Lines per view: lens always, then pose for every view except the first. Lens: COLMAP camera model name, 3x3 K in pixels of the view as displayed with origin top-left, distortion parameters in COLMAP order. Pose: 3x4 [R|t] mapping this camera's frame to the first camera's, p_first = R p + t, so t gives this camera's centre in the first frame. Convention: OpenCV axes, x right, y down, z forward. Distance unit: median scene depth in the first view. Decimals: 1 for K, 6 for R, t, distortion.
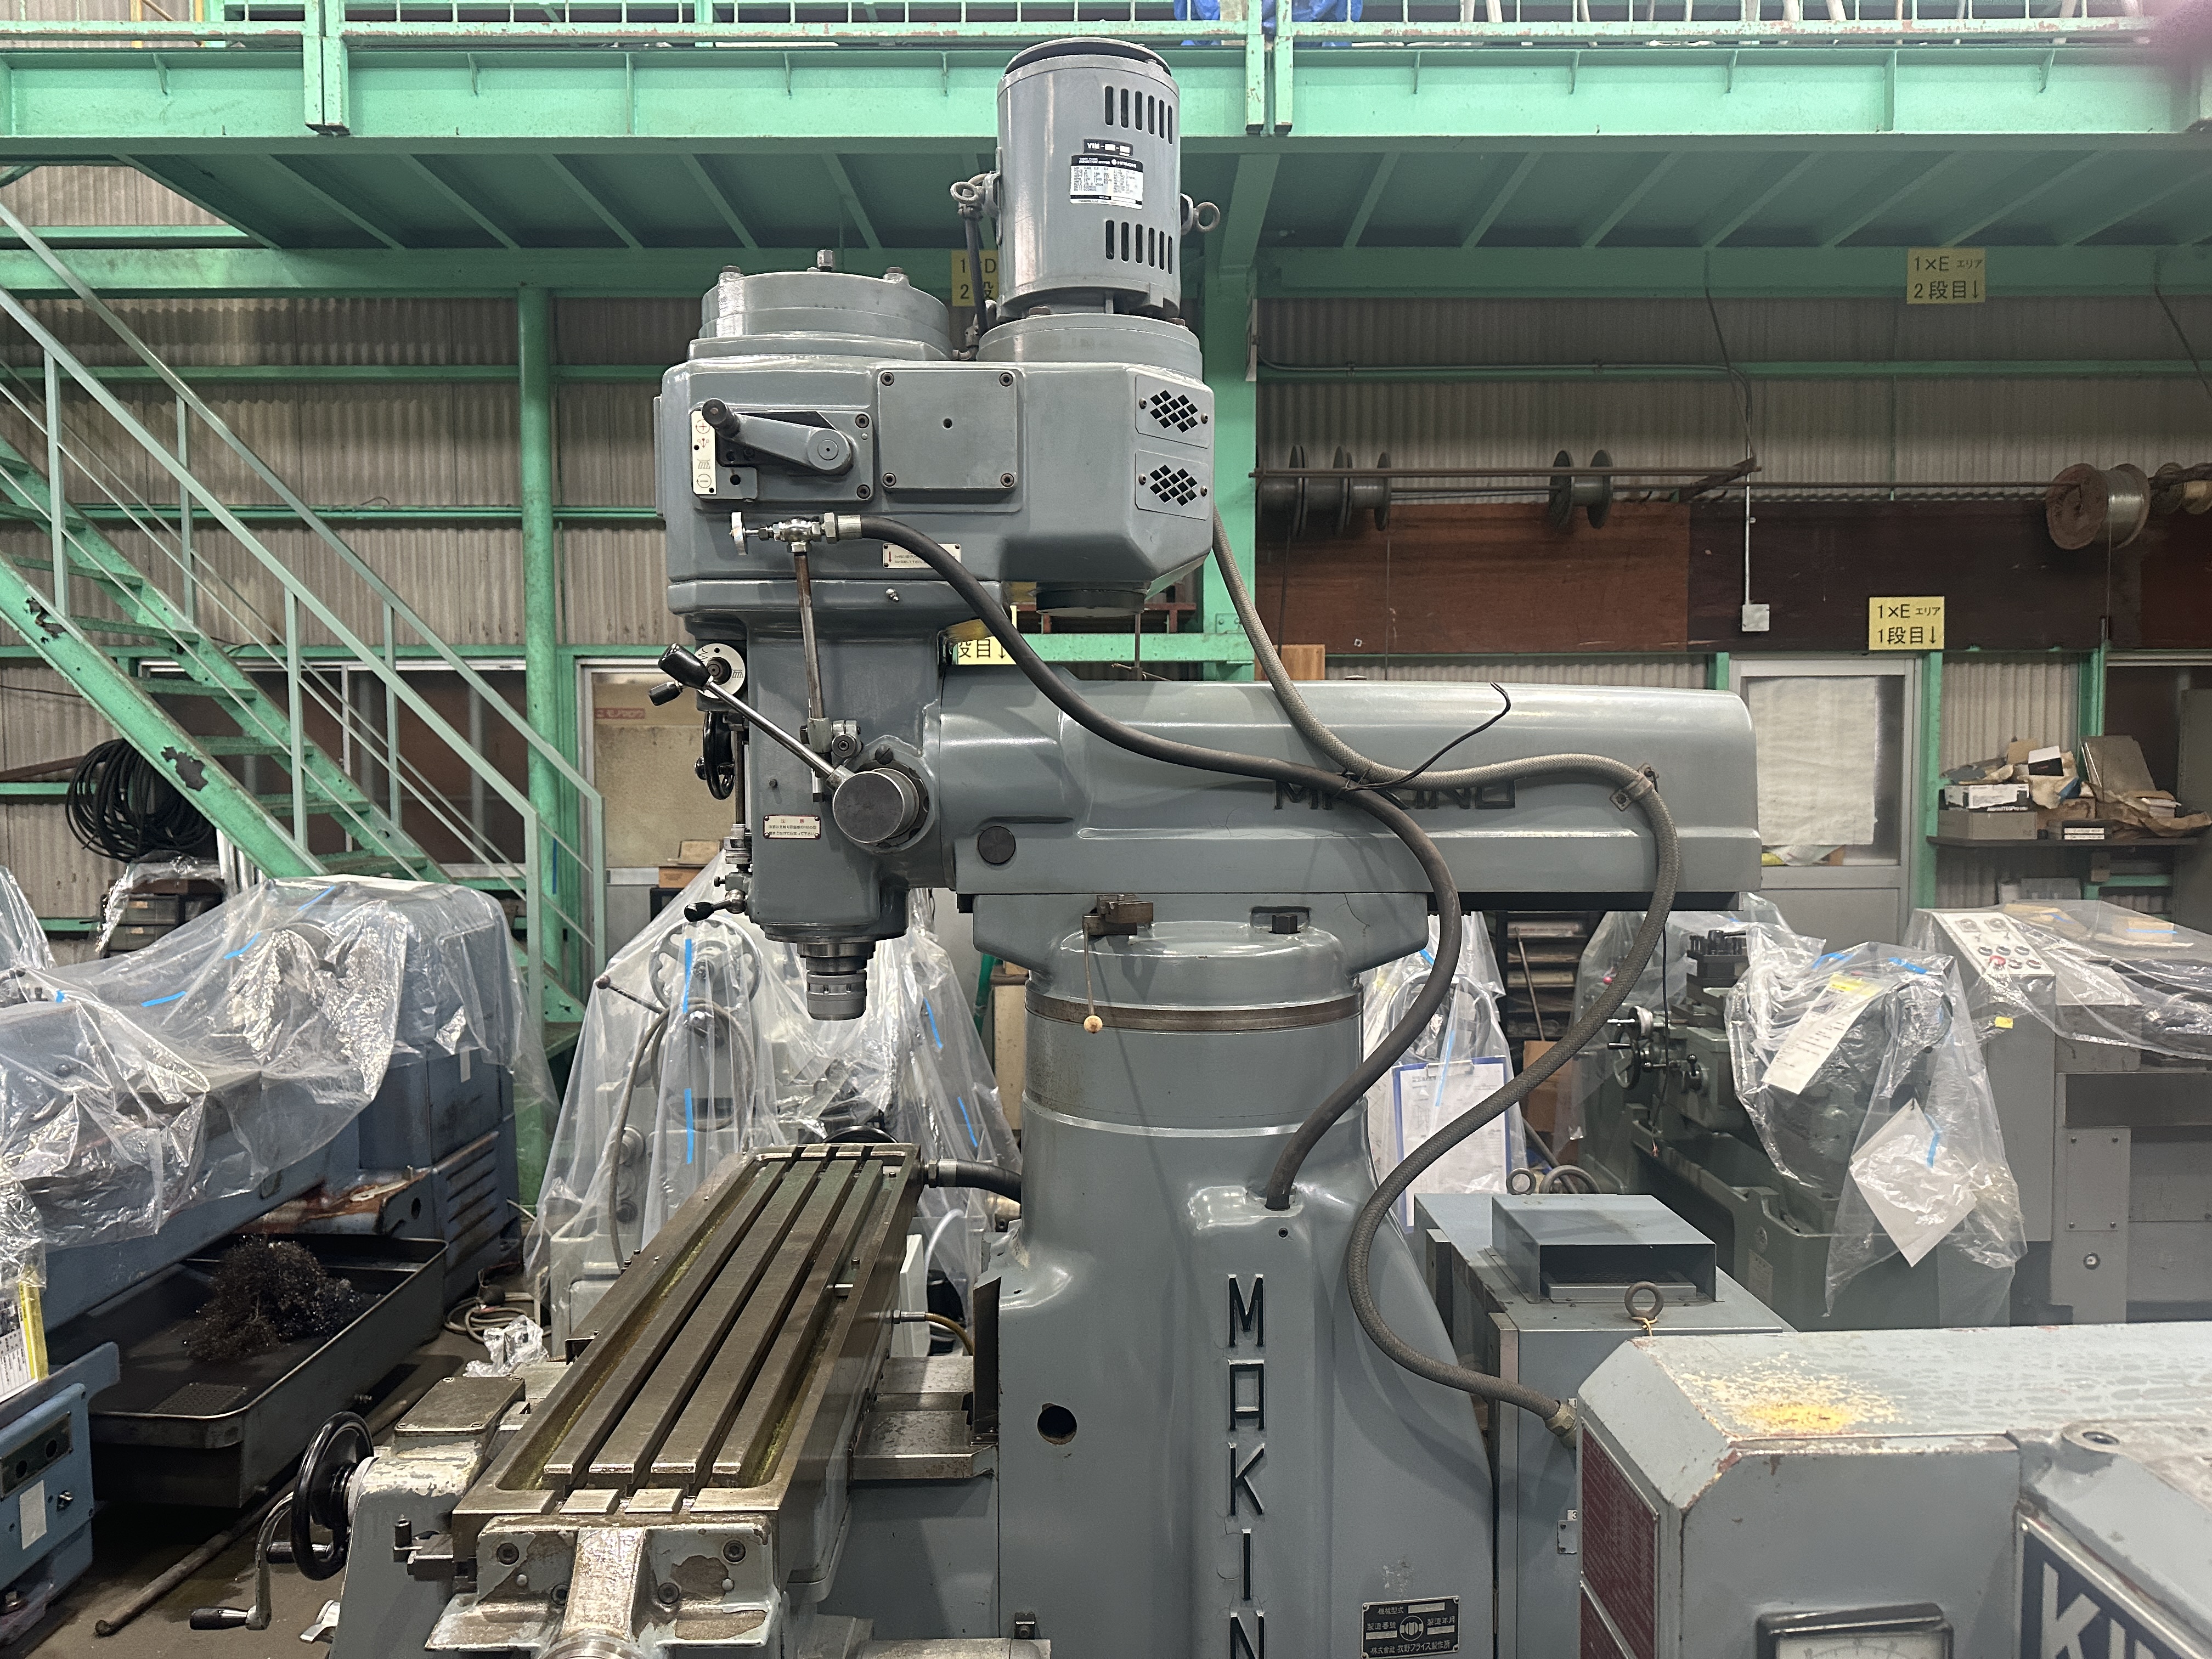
lens RADIAL K [[1534.5, 0, 1106.0], [0, 1534.5, 829.5], [0, 0, 1]] dist [0.104562, -0.204314]
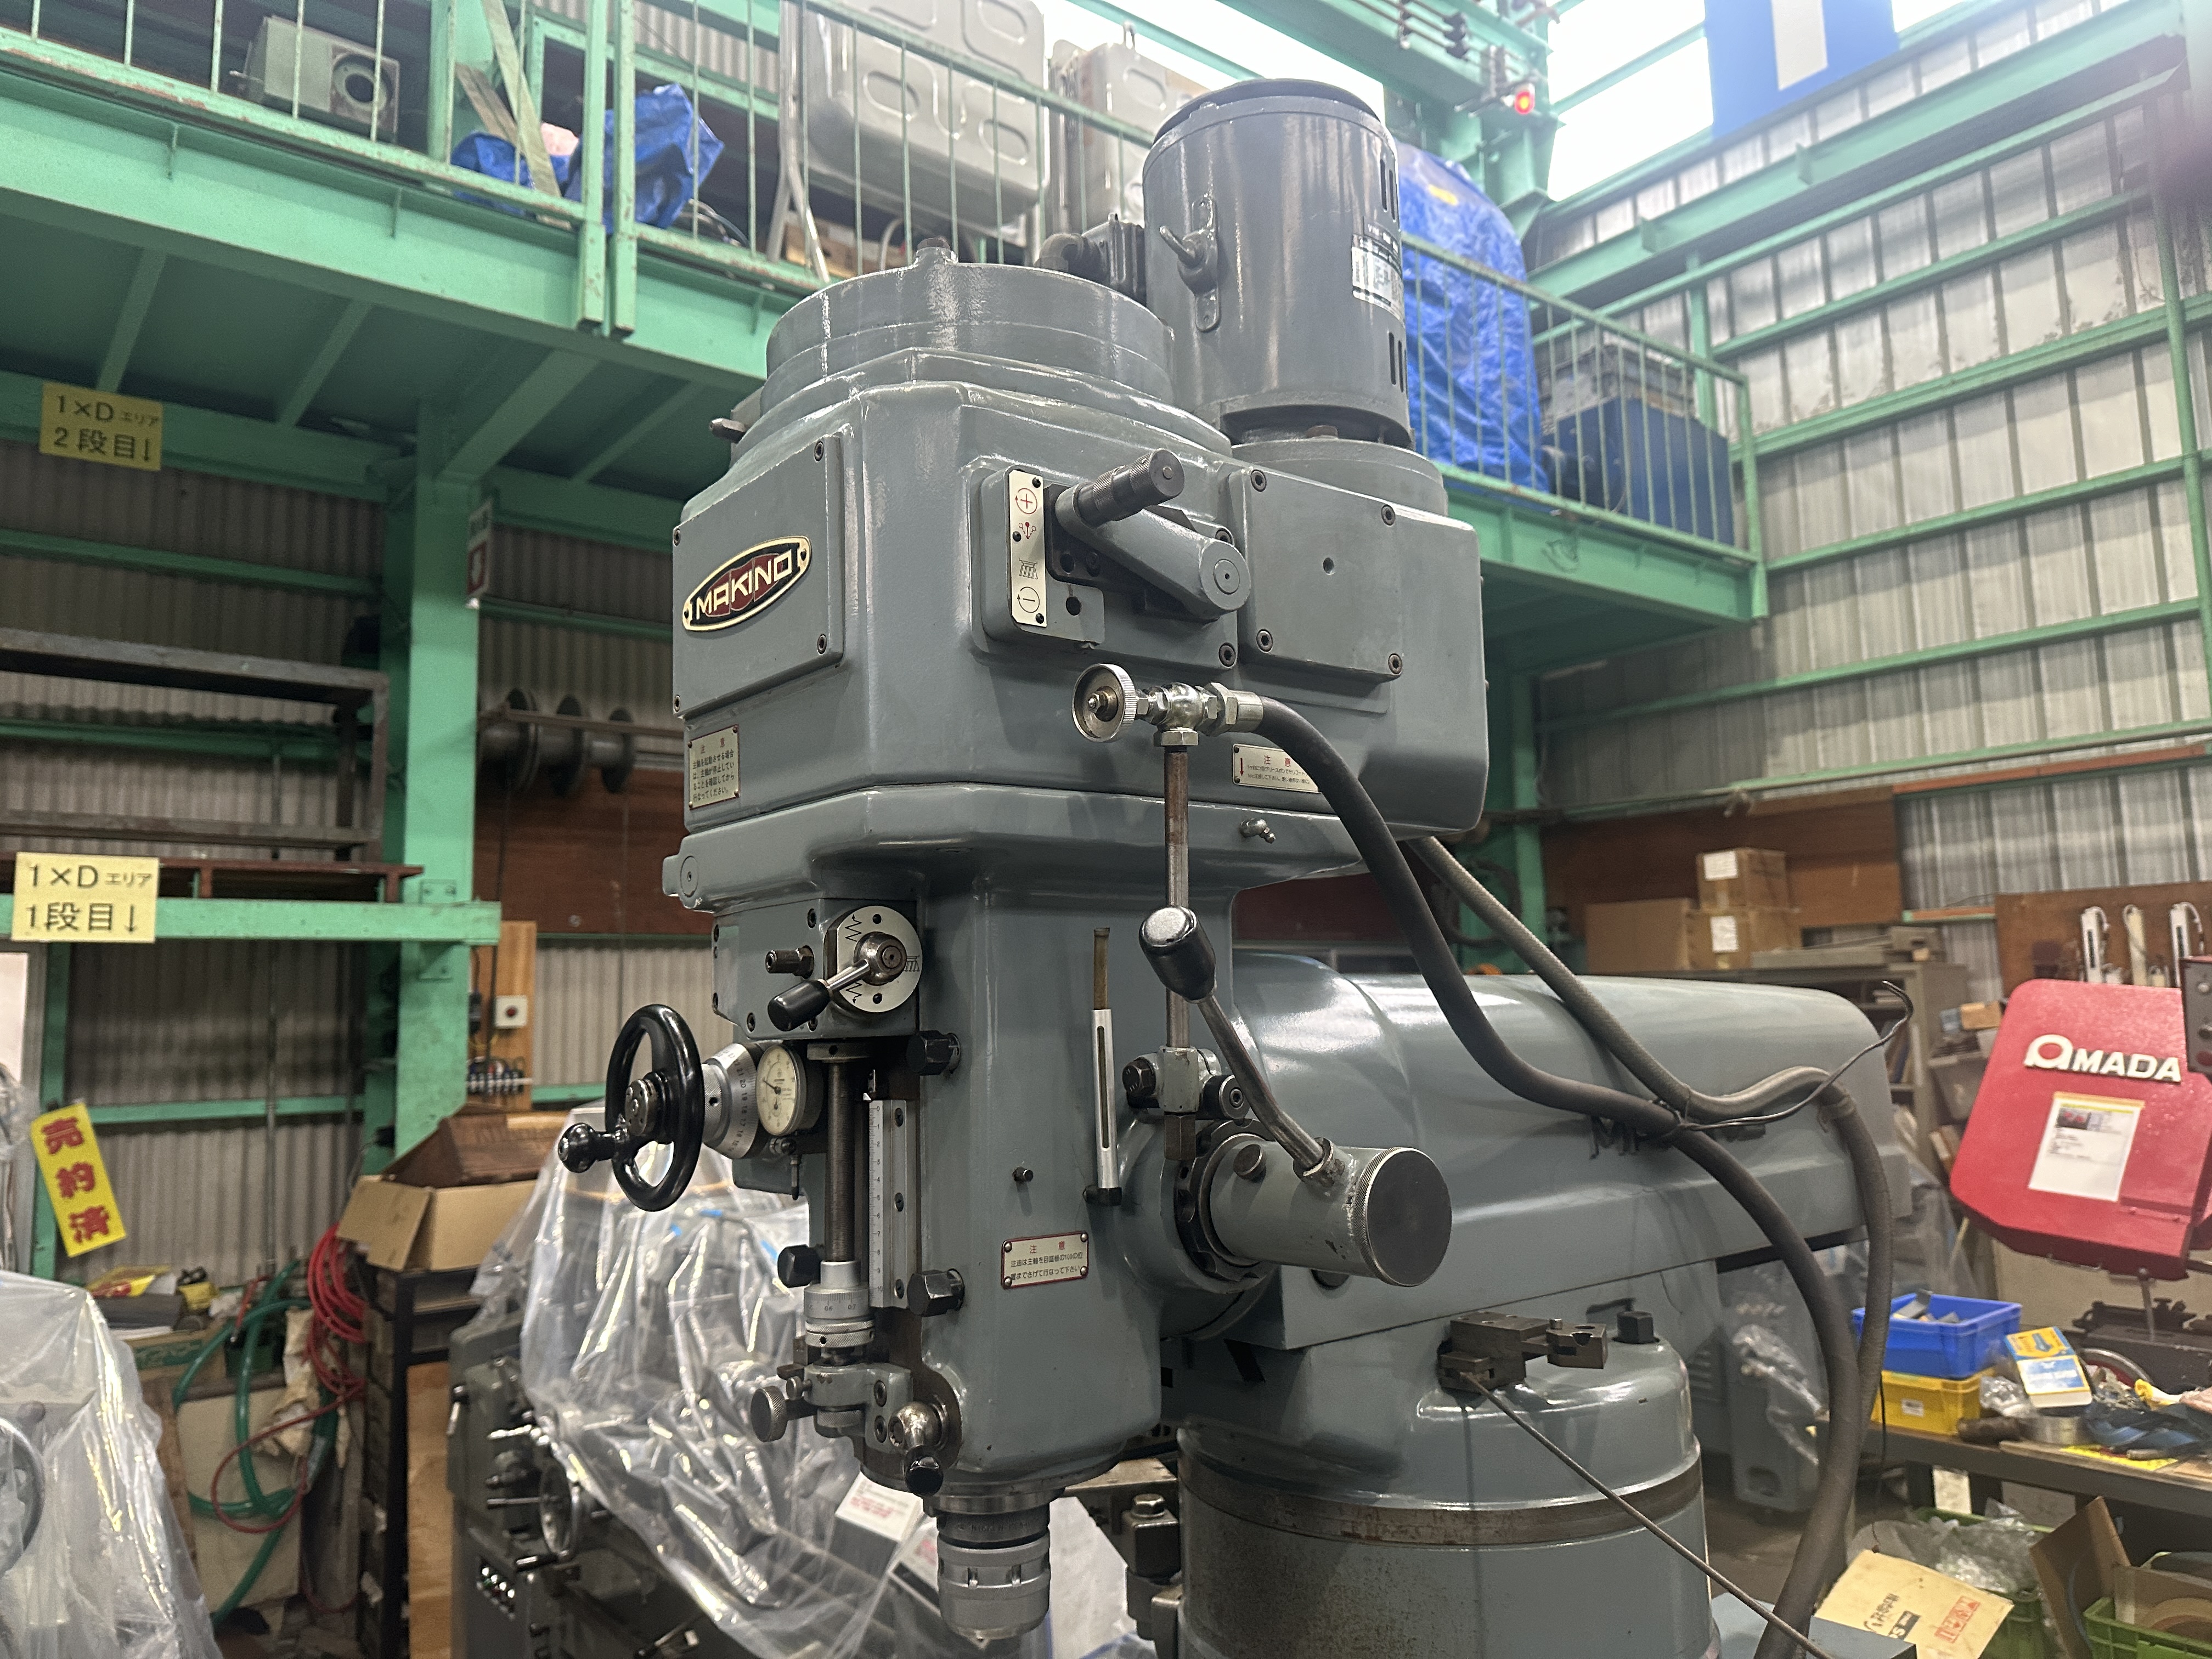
lens RADIAL K [[1582.0, 0, 1106.0], [0, 1582.0, 829.5], [0, 0, 1]] dist [-0.002027, -0.005958]
pose [[0.802124, 0.053917, 0.594719, -0.542382], [0.053645, 0.985383, -0.161688, -0.060729], [-0.594744, 0.161598, 0.787506, 0.569938]]
